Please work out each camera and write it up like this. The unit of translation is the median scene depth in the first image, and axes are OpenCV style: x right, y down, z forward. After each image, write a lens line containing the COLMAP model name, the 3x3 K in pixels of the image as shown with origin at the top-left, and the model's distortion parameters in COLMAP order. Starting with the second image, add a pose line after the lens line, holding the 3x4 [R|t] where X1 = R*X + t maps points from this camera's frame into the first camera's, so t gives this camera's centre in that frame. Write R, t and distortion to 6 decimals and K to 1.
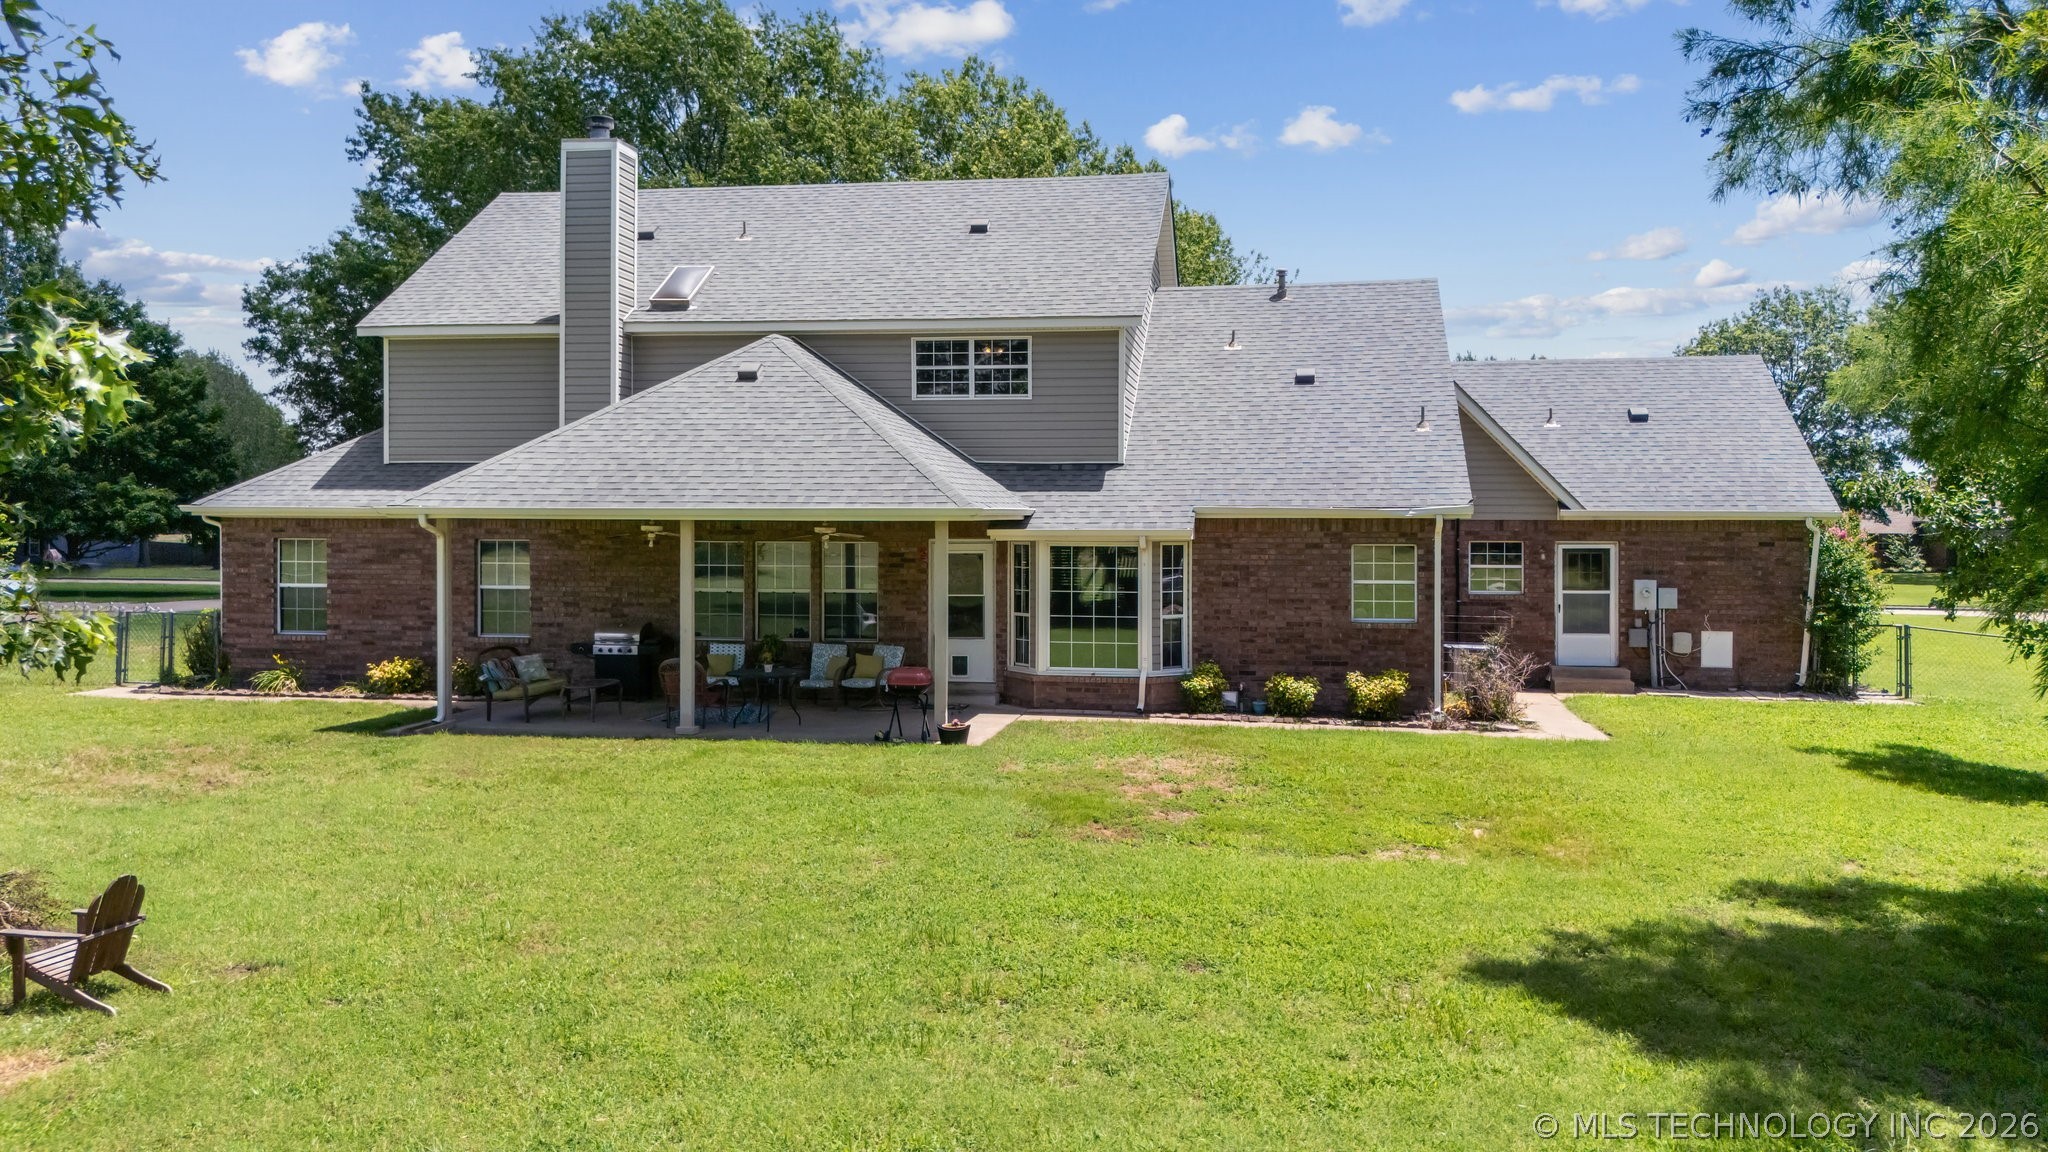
lens RADIAL K [[1460.9, 0, 1005.5], [0, 1460.9, 526.9], [0, 0, 1]] dist [0.016970, -0.013428]
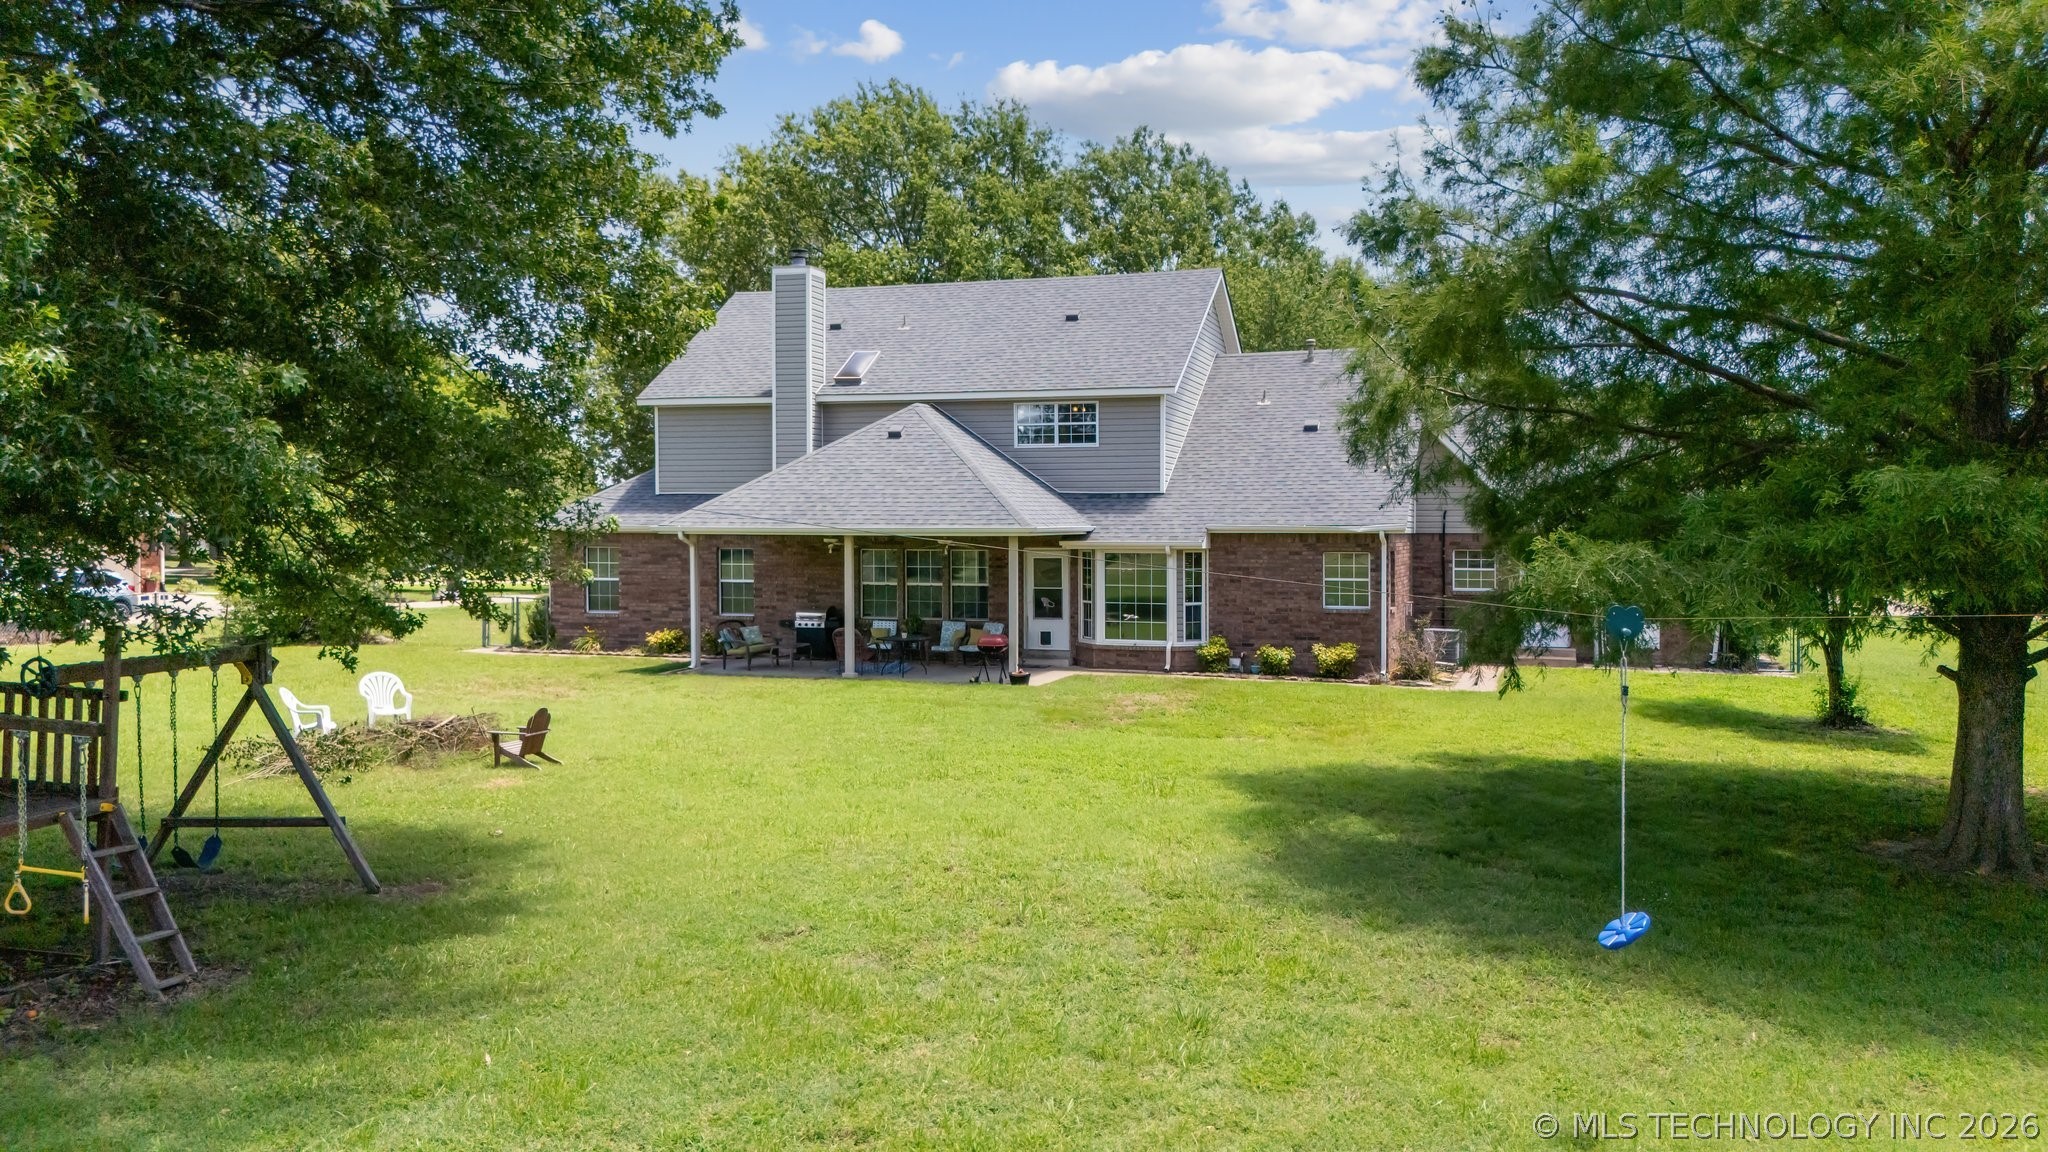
lens RADIAL K [[1460.9, 0, 1026.9], [0, 1460.9, 576.5], [0, 0, 1]] dist [0.016970, -0.013428]
pose [[0.988627, 0.003772, -0.150344, 0.164398], [0.000376, 0.999620, 0.027552, -0.002900], [0.150391, -0.027295, 0.988250, -0.395639]]
